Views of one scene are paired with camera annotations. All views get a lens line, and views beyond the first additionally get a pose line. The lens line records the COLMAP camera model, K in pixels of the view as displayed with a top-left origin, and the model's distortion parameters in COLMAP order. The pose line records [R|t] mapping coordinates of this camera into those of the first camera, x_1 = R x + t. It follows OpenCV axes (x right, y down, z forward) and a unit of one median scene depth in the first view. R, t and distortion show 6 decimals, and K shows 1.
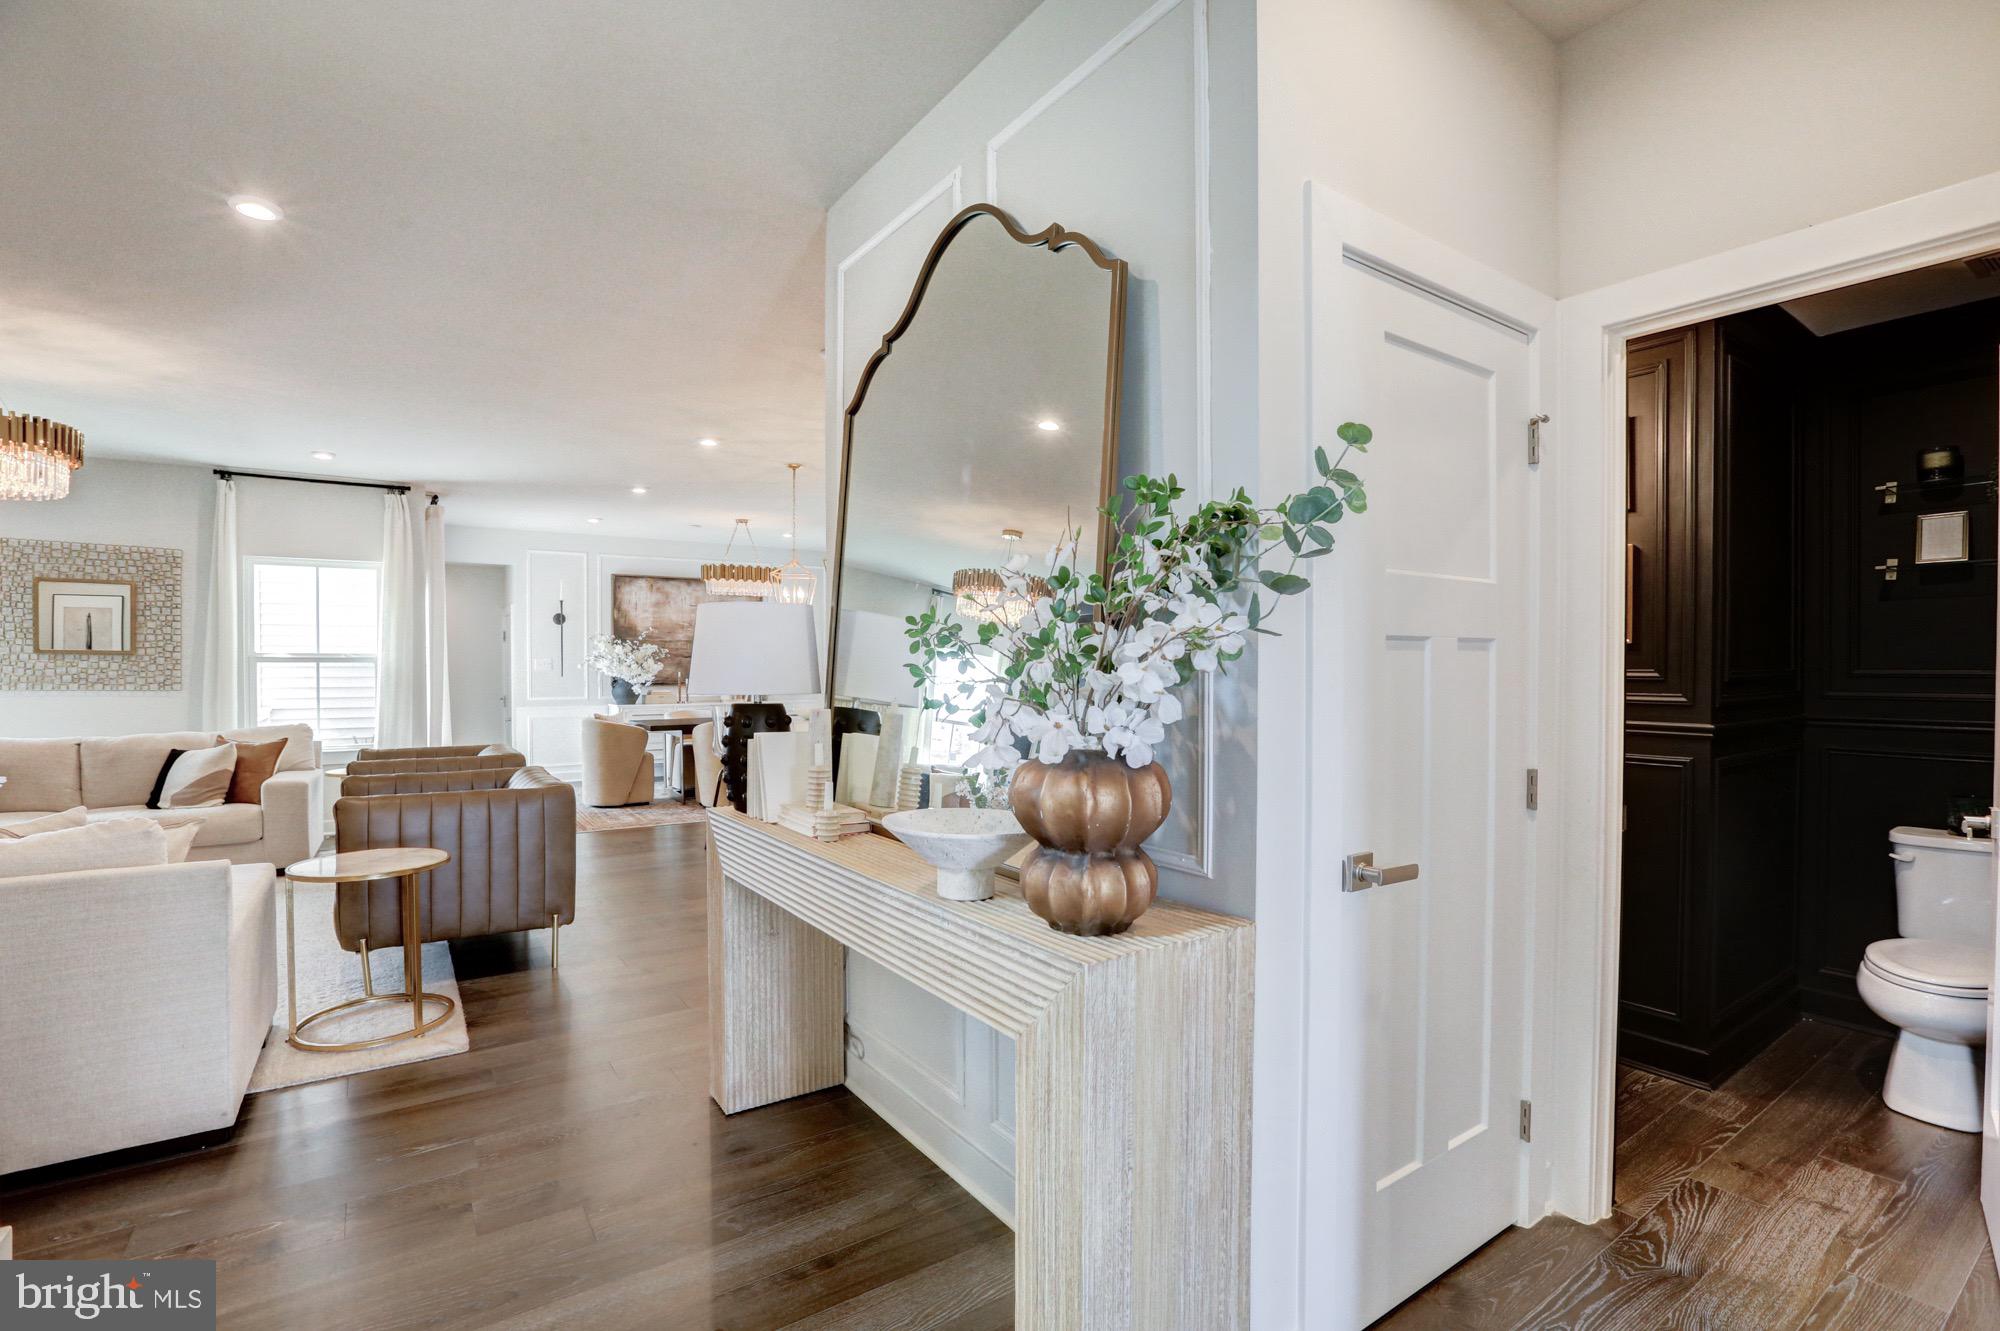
lens RADIAL K [[914.3, 0, 996.3], [0, 914.3, 670.0], [0, 0, 1]] dist [-0.020010, 0.000726]
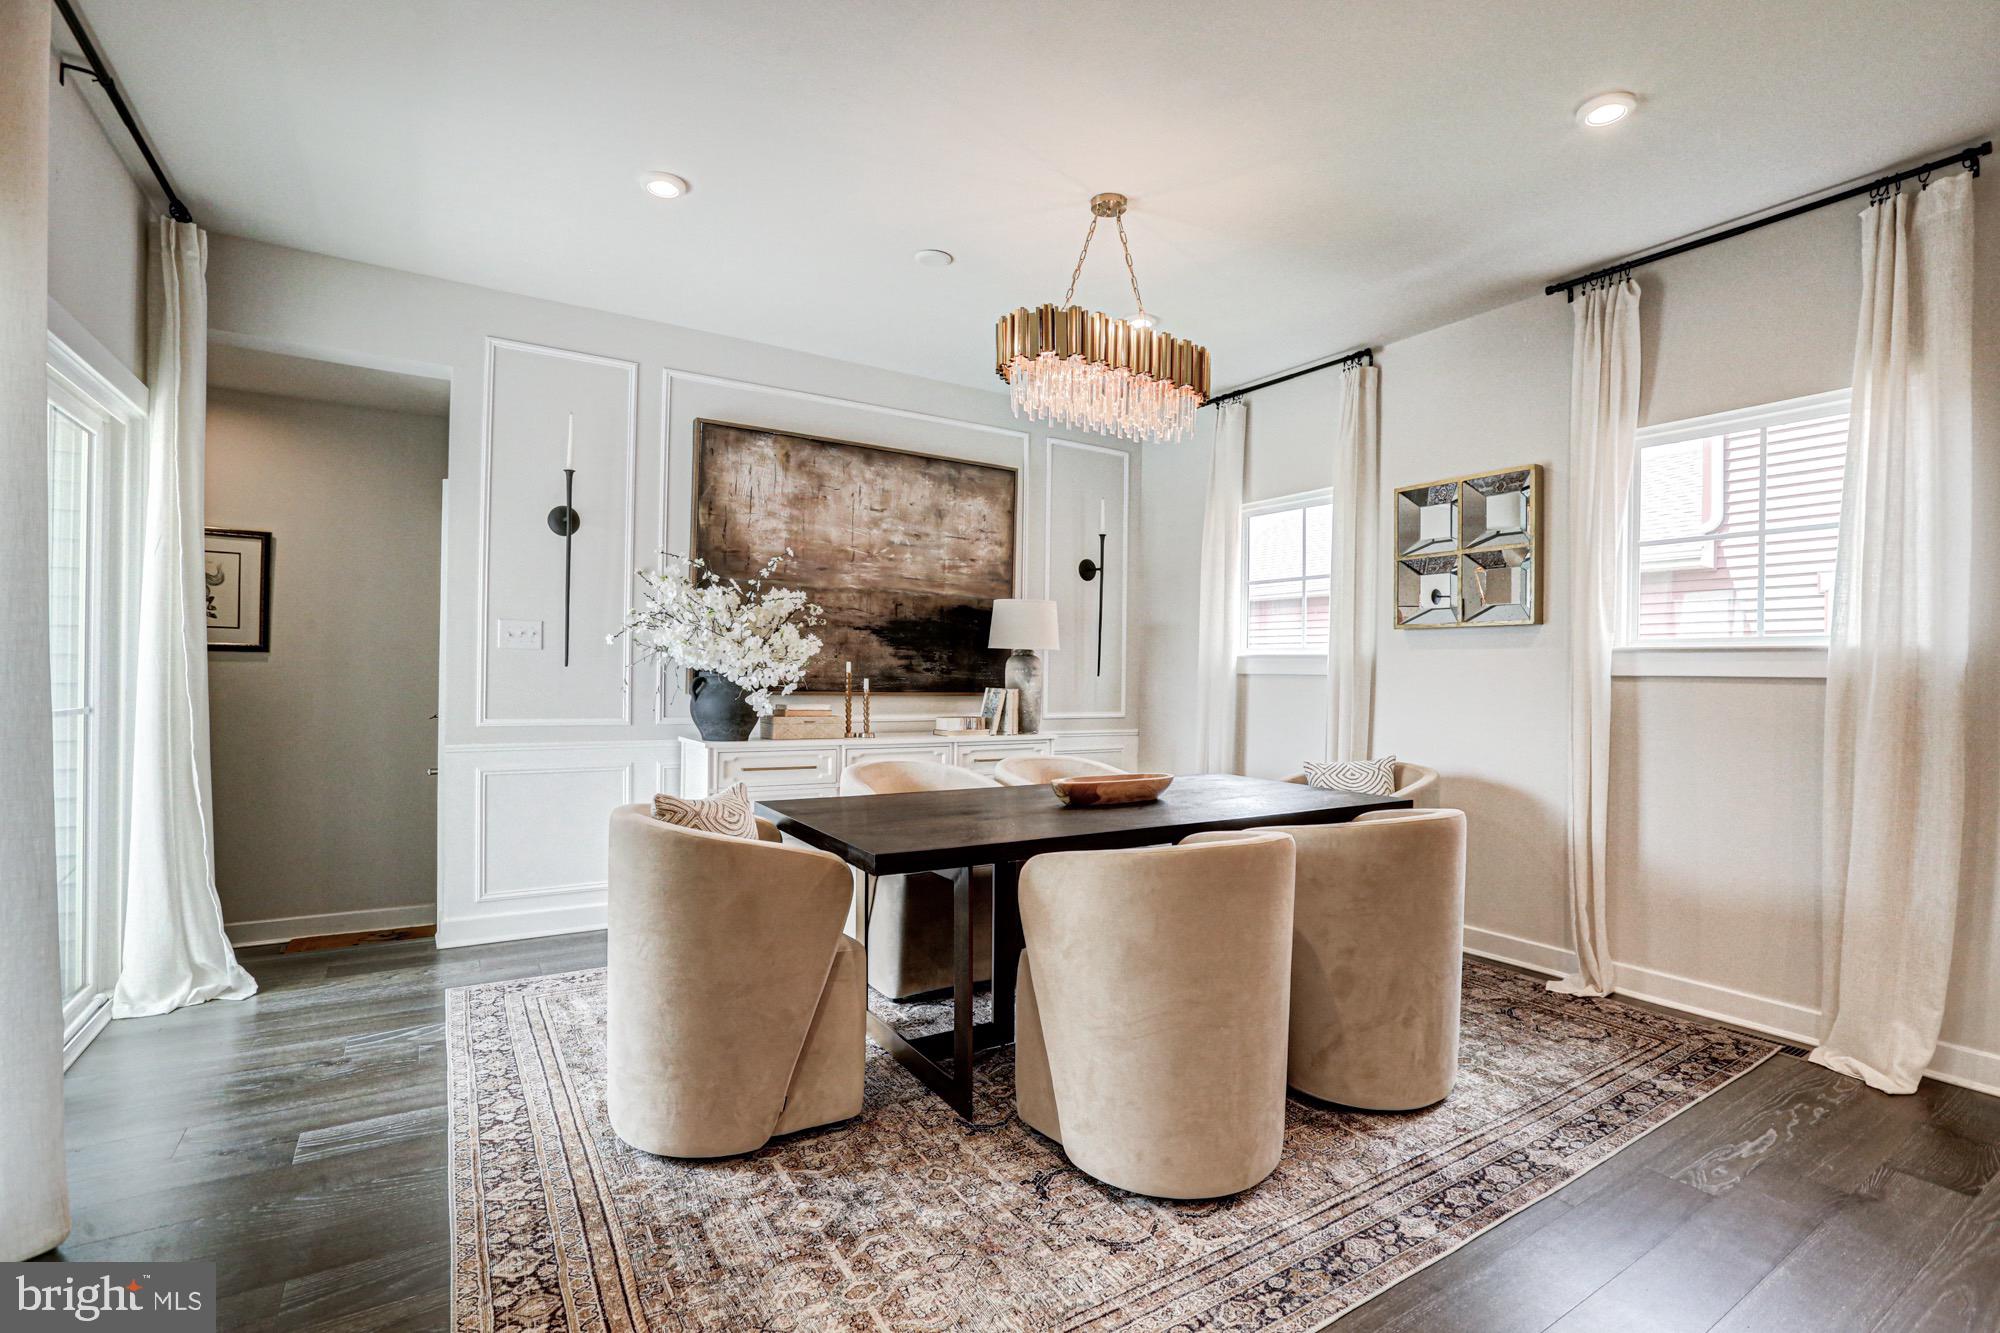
lens RADIAL K [[914.3, 0, 1011.4], [0, 914.3, 672.9], [0, 0, 1]] dist [-0.020010, 0.000726]
pose [[0.999501, 0.023145, -0.021491, -0.320816], [-0.023369, 0.999675, -0.010208, 0.011927], [0.021247, 0.010705, 0.999717, 0.709881]]
